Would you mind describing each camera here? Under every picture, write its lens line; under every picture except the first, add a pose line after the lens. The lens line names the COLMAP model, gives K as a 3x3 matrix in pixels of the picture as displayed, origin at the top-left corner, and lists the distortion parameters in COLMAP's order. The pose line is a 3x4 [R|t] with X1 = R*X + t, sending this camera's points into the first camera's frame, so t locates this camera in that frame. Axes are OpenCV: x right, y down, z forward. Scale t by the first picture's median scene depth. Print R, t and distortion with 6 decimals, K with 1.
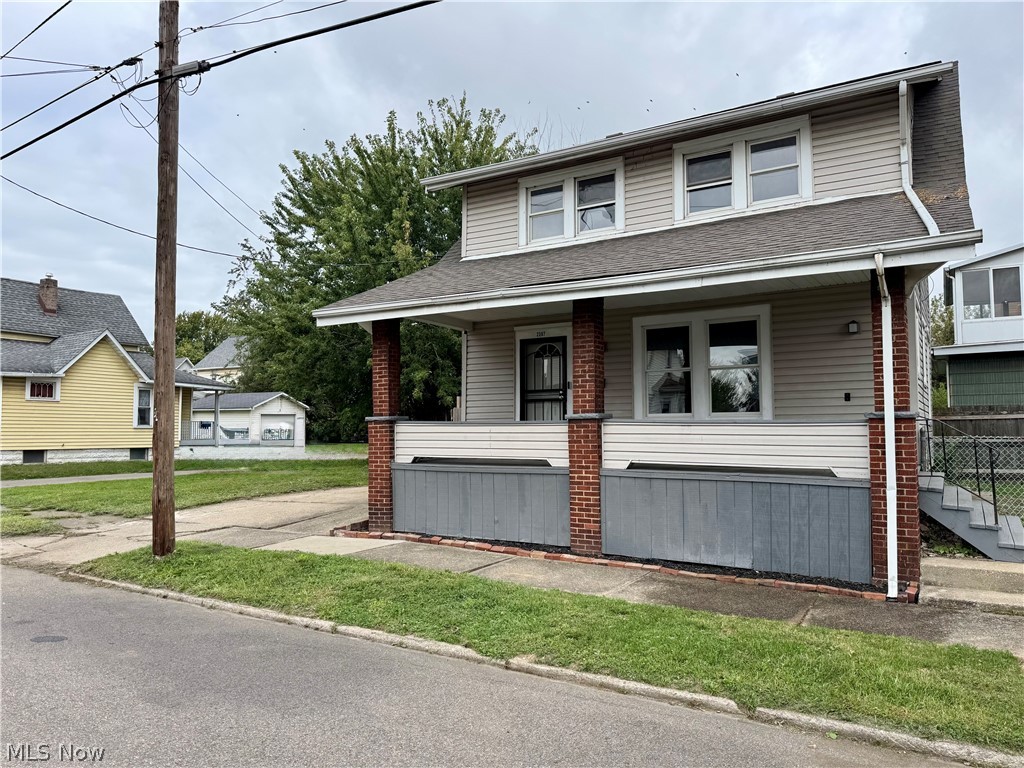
lens RADIAL K [[722.2, 0, 515.7], [0, 722.2, 384.2], [0, 0, 1]] dist [0.054755, -0.063048]
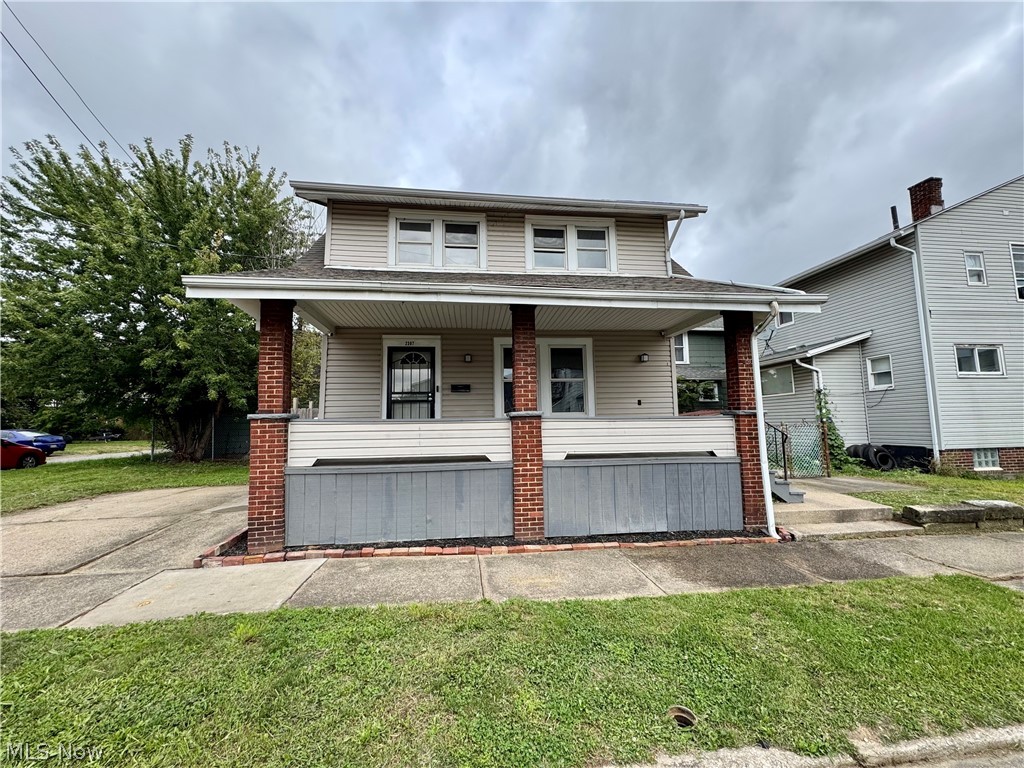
lens RADIAL K [[408.4, 0, 511.9], [0, 408.4, 380.3], [0, 0, 1]] dist [-0.006647, 0.001746]
pose [[0.785396, 0.058342, 0.616238, -0.282919], [-0.025996, 0.997779, -0.061331, 0.029407], [-0.618447, 0.032149, 0.785168, 0.473080]]
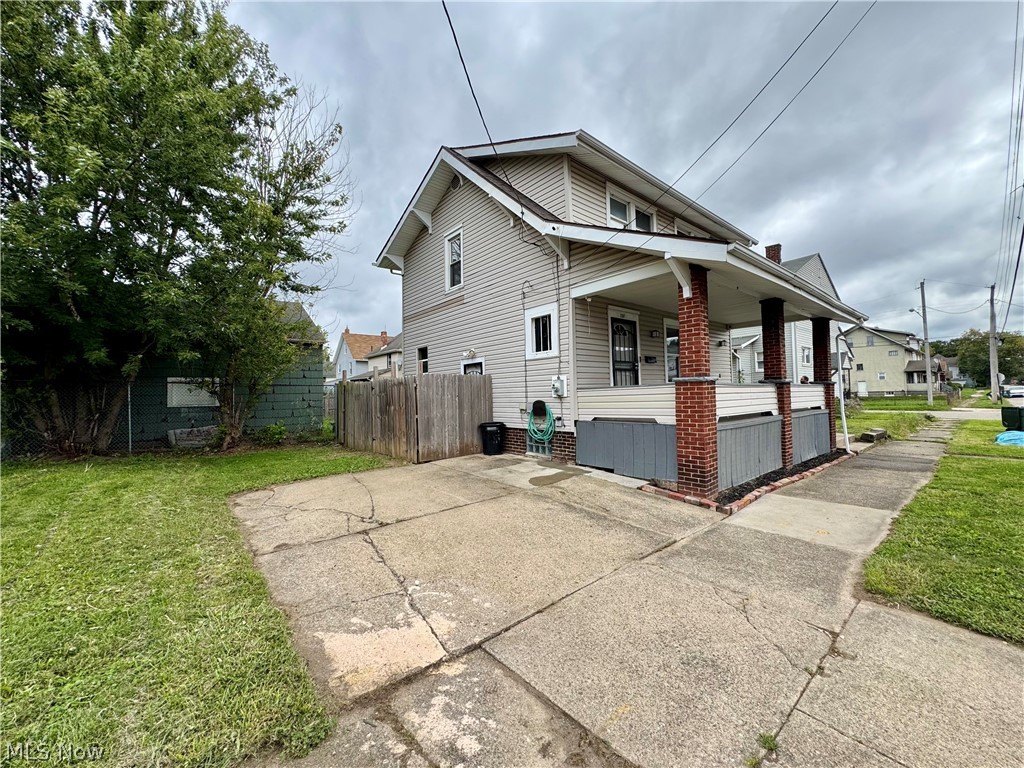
lens RADIAL K [[408.4, 0, 513.3], [0, 408.4, 381.4], [0, 0, 1]] dist [-0.006647, 0.001746]
pose [[0.314657, 0.029353, 0.948751, -0.827443], [-0.036546, 0.999155, -0.018792, 0.075475], [-0.948502, -0.028761, 0.315464, 1.151409]]
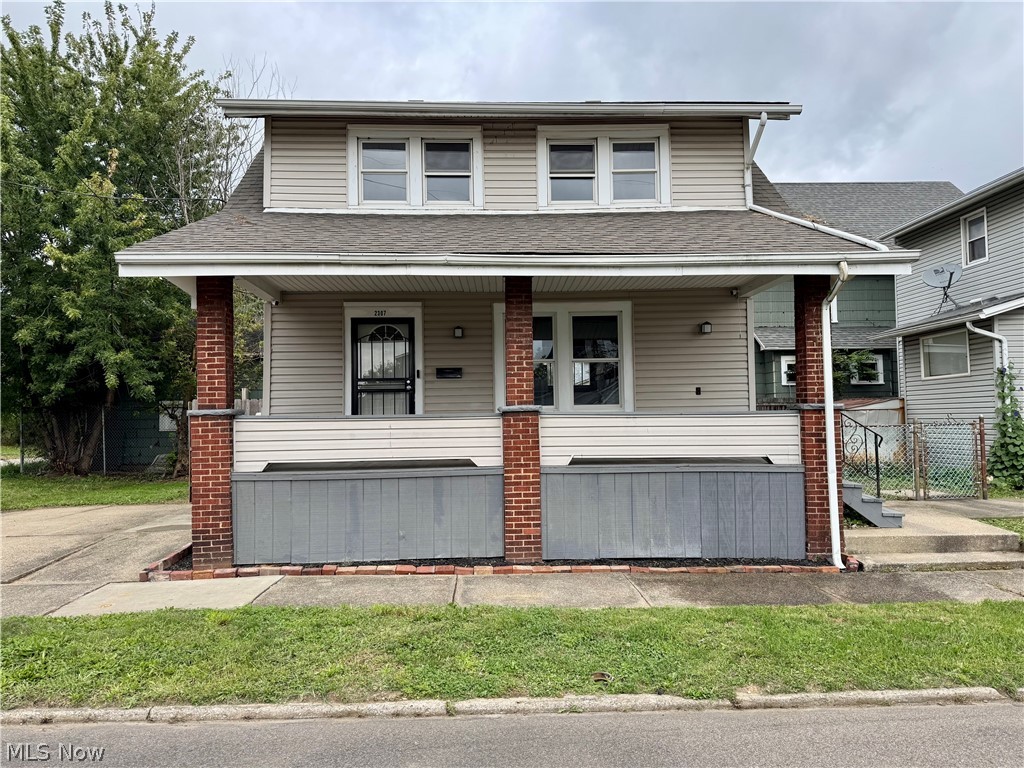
lens RADIAL K [[722.2, 0, 517.0], [0, 722.2, 383.5], [0, 0, 1]] dist [0.054755, -0.063048]
pose [[0.832260, 0.020494, 0.554007, -0.365339], [-0.022639, 0.999739, -0.002973, 0.015050], [-0.553923, -0.010067, 0.832507, 0.238108]]
